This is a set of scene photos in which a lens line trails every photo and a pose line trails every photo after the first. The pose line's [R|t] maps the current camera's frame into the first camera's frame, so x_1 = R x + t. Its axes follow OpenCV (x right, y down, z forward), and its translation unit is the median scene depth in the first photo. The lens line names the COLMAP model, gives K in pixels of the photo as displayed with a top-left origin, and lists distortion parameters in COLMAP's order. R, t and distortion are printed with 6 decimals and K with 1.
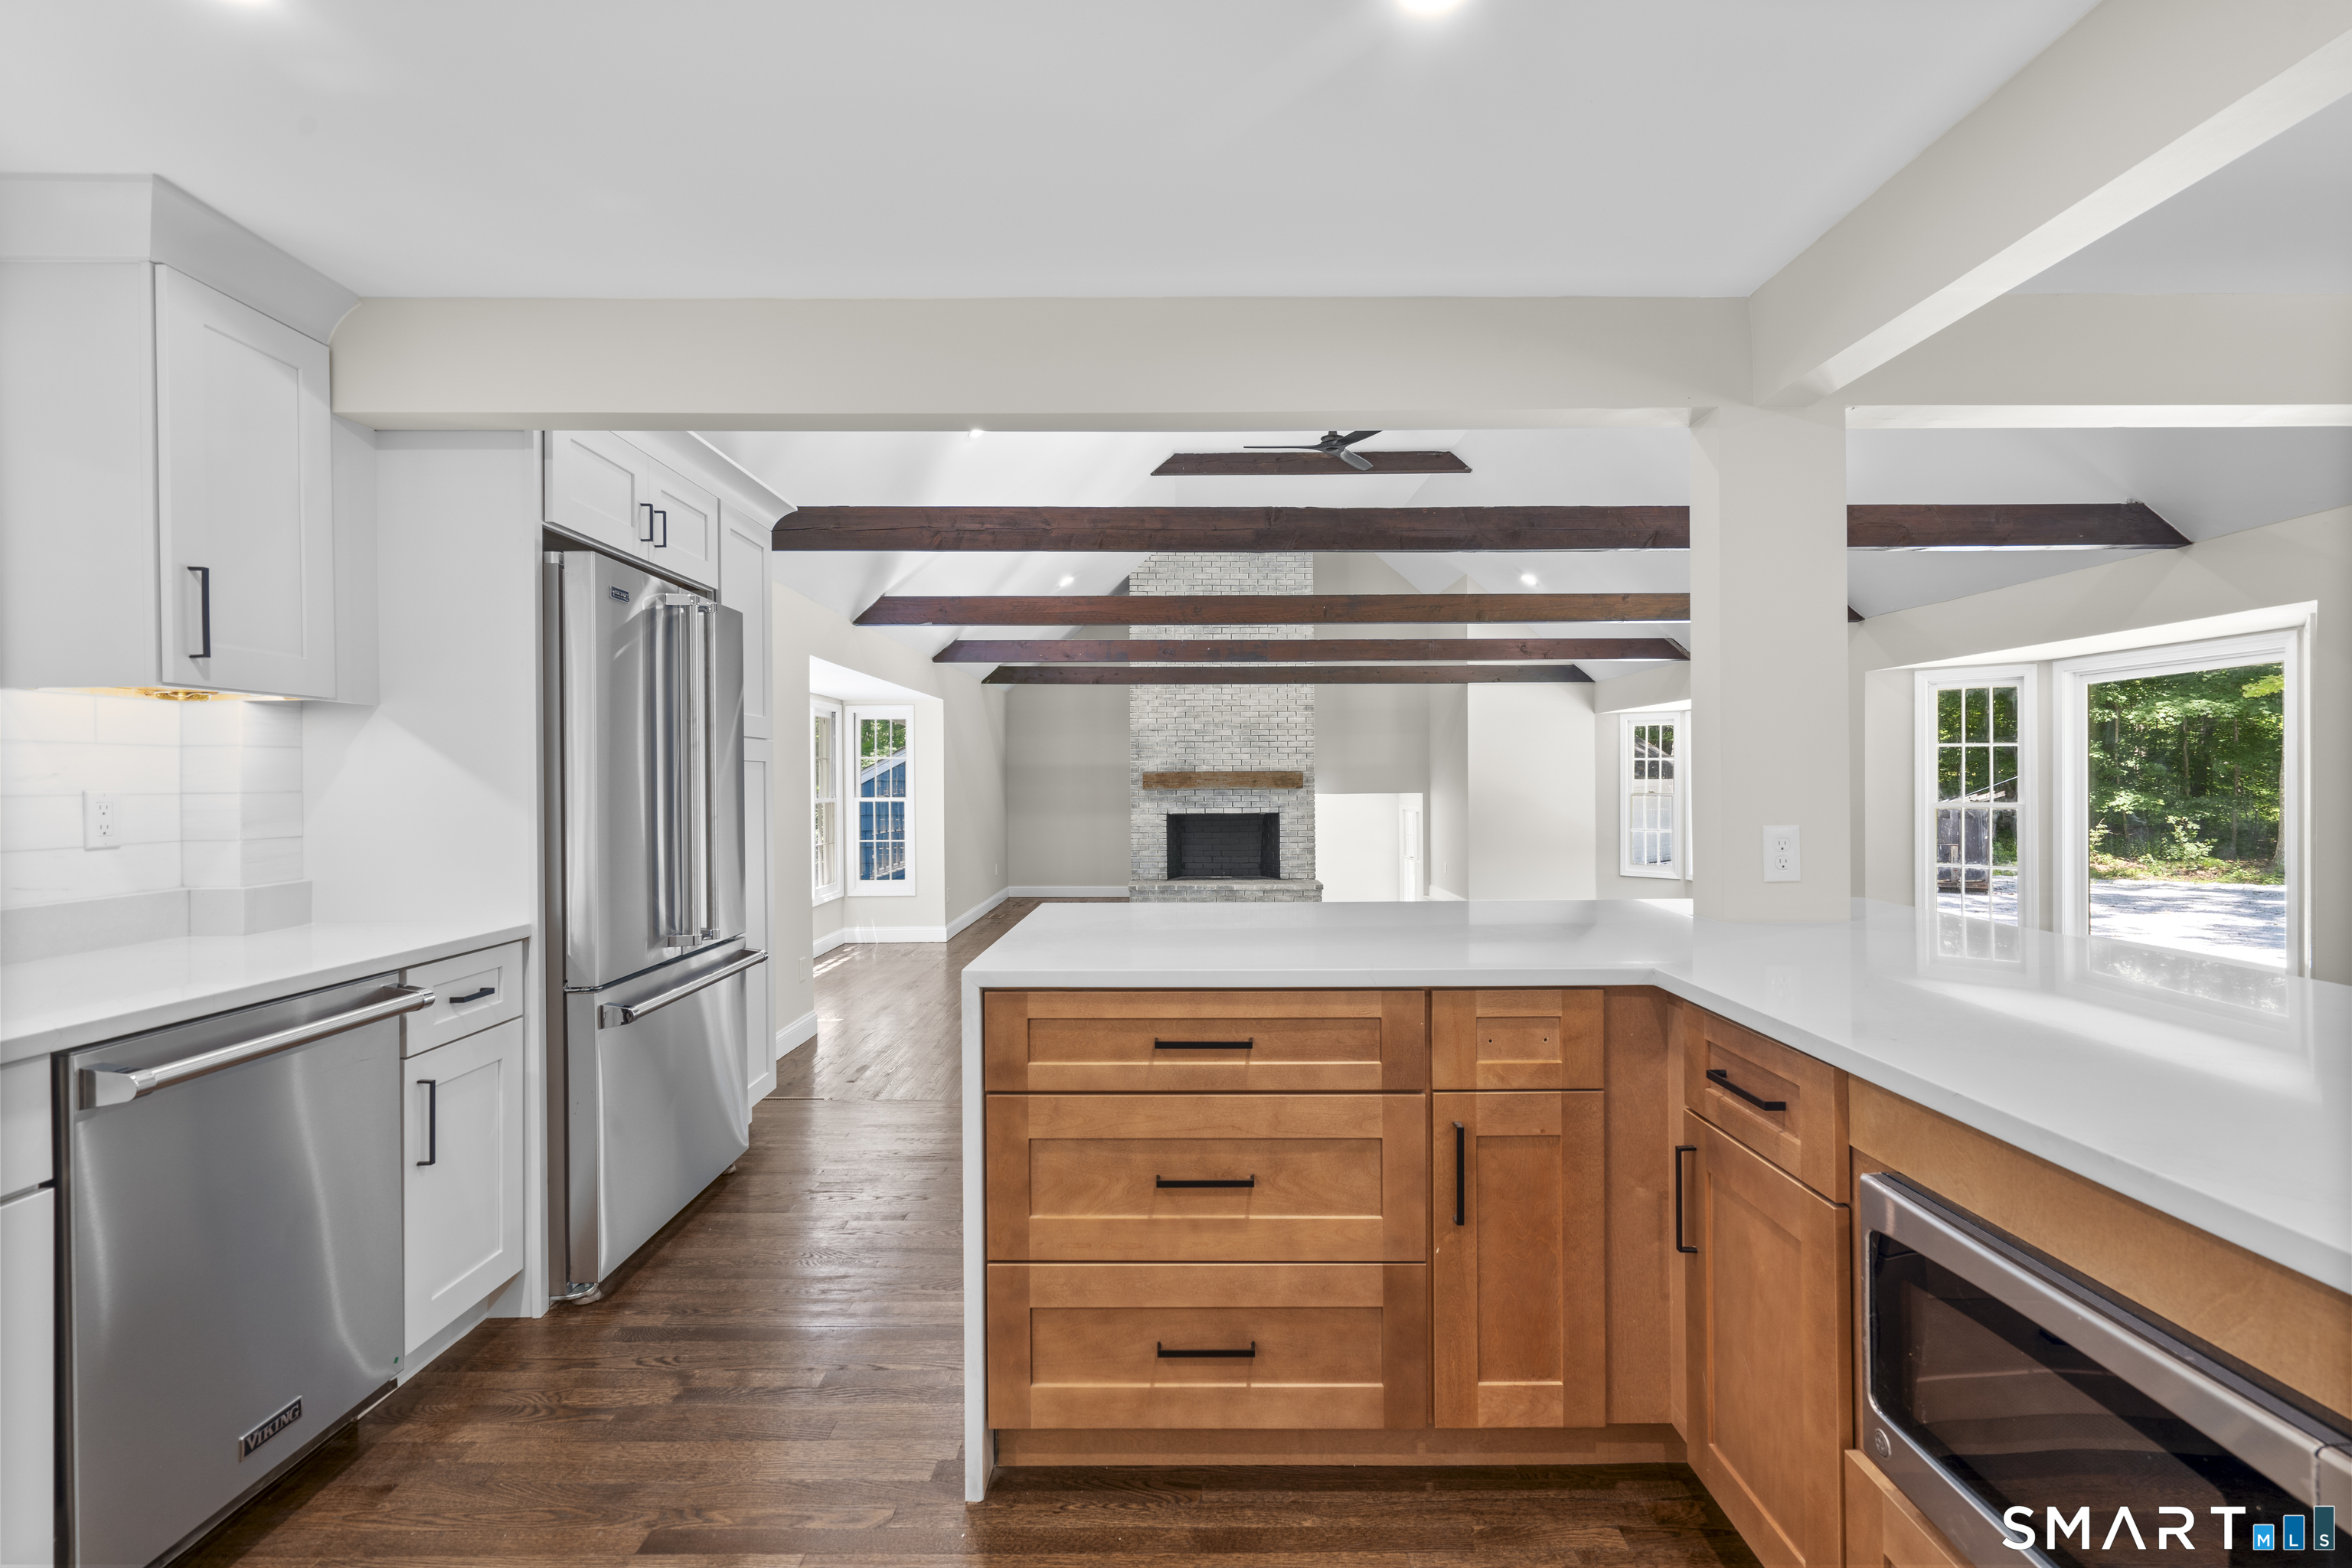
lens RADIAL K [[1063.9, 0, 1183.7], [0, 1063.9, 777.9], [0, 0, 1]] dist [-0.000692, 0.001015]
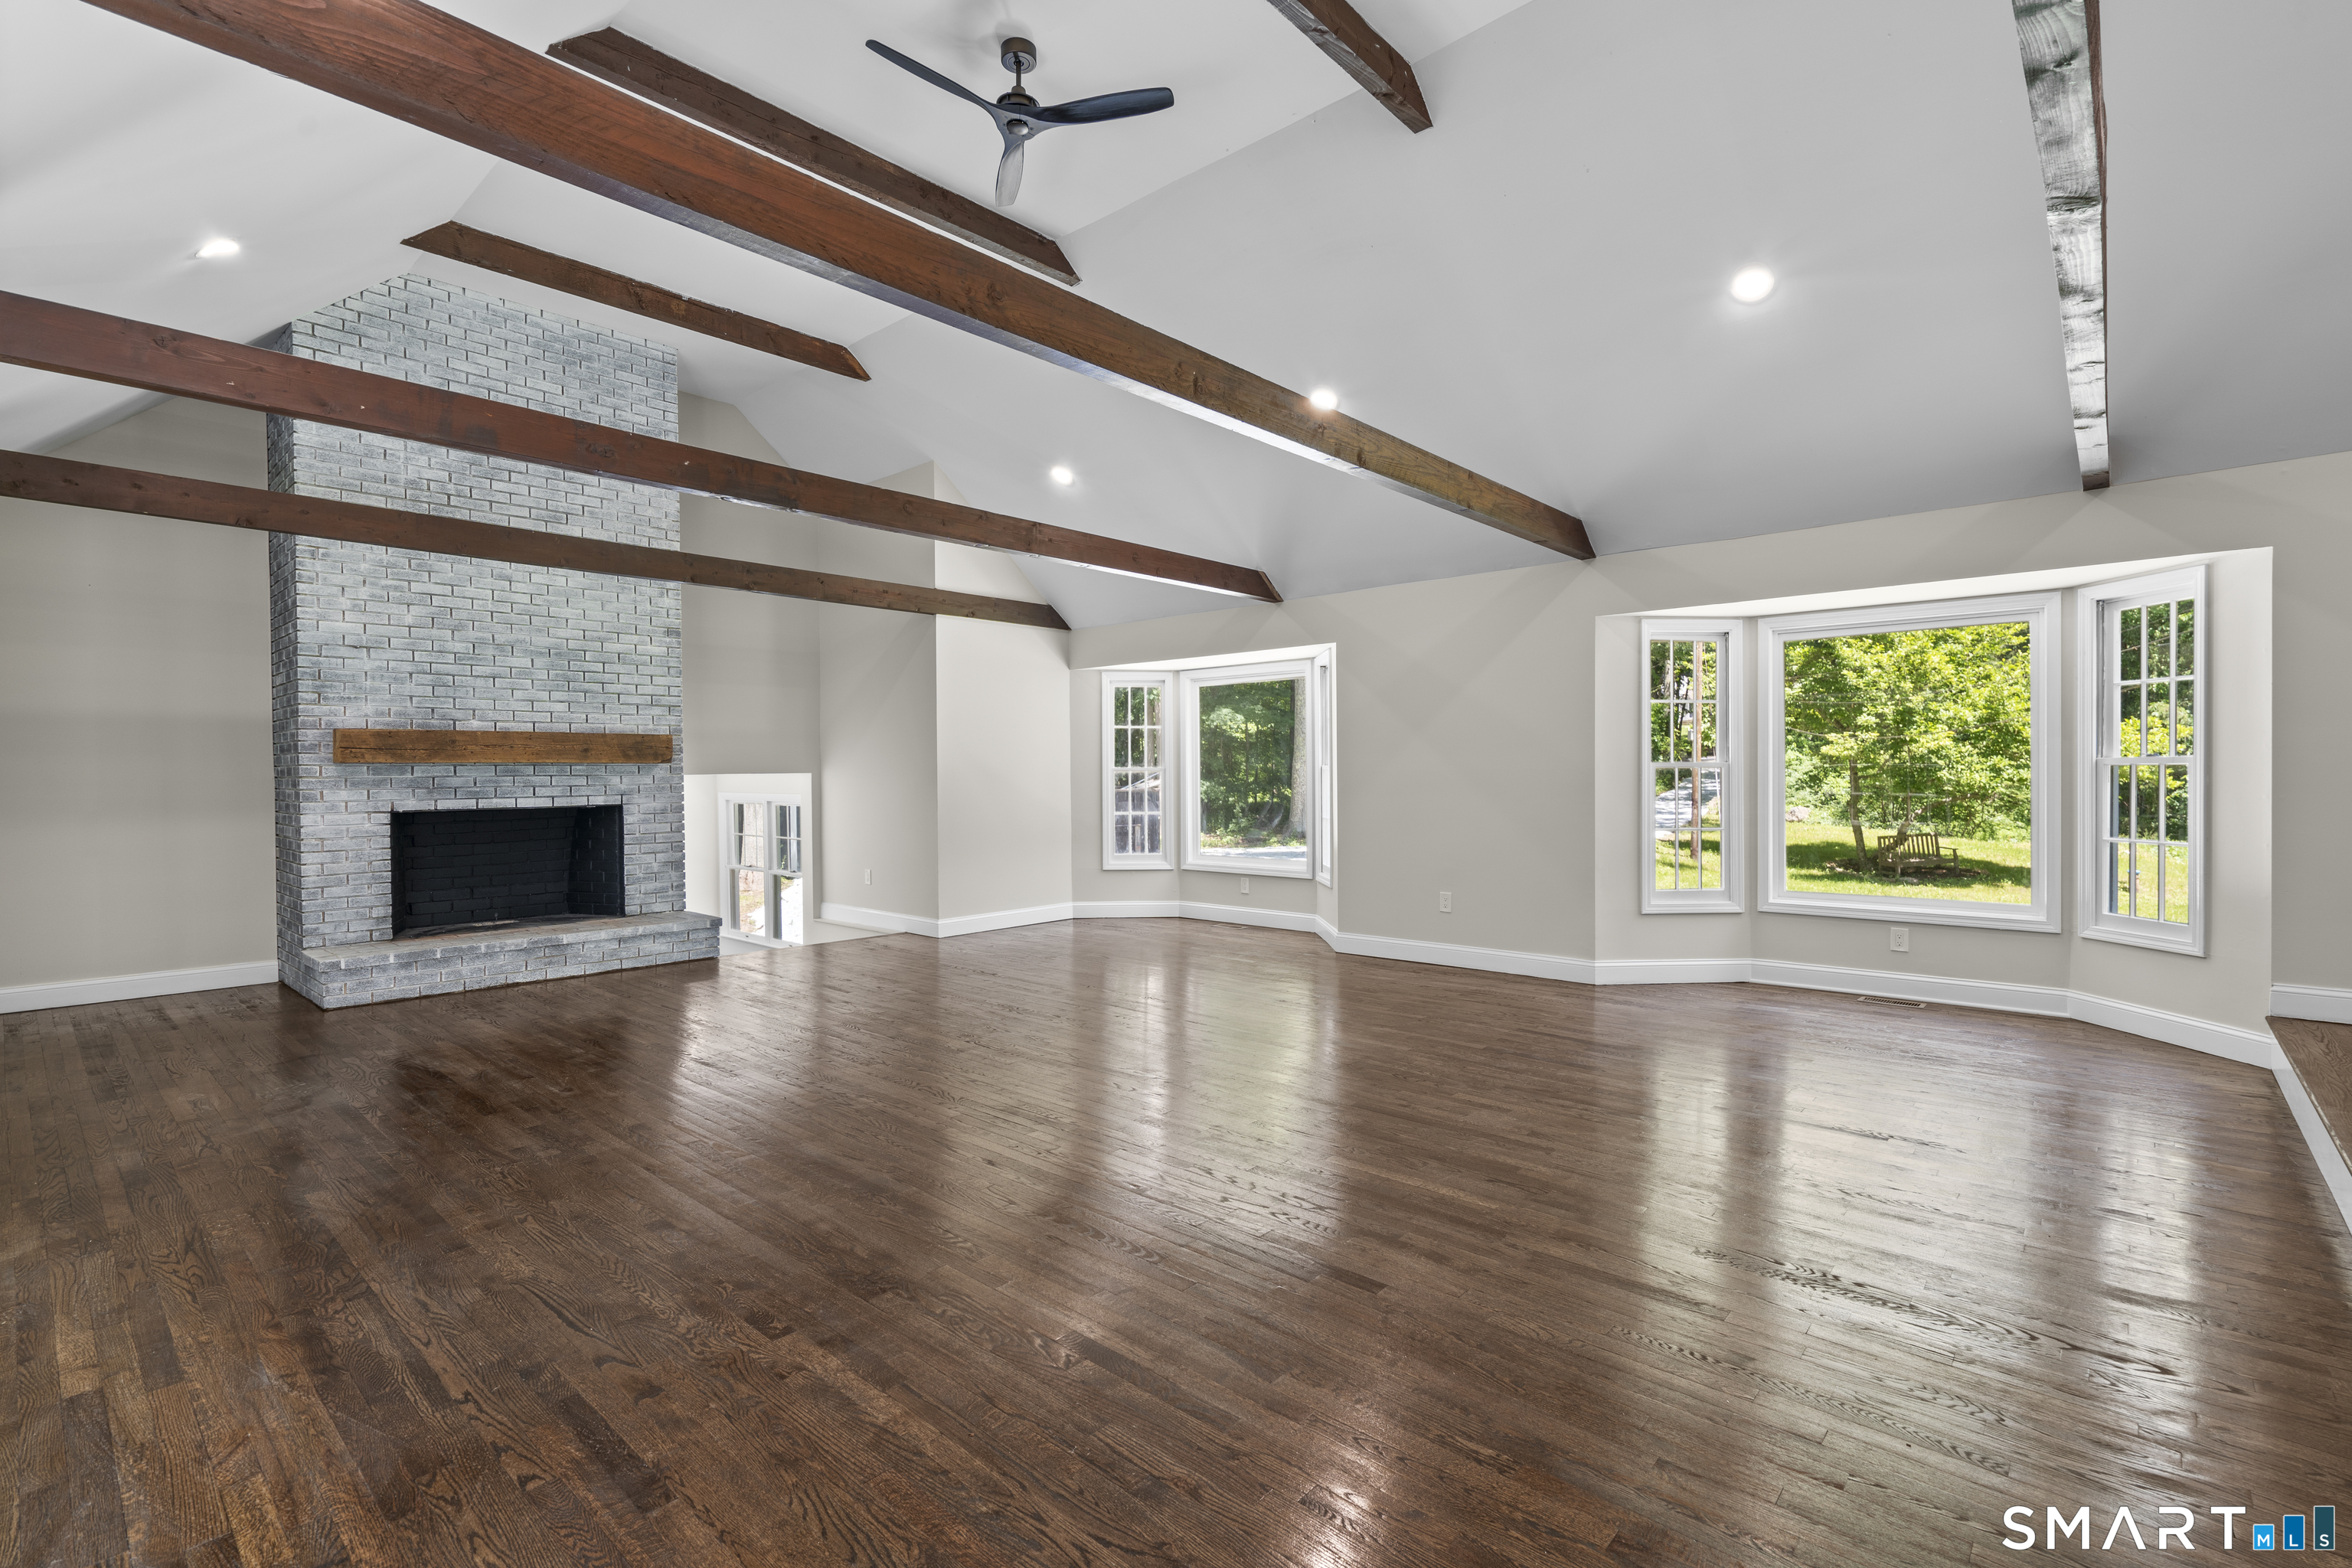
lens RADIAL K [[1059.2, 0, 1182.3], [0, 1059.2, 781.5], [0, 0, 1]] dist [-0.002145, 0.000334]
pose [[0.669554, -0.007468, 0.742726, -0.254982], [0.003935, 0.999971, 0.006508, 0.031719], [-0.742753, -0.001435, 0.669564, 0.685595]]
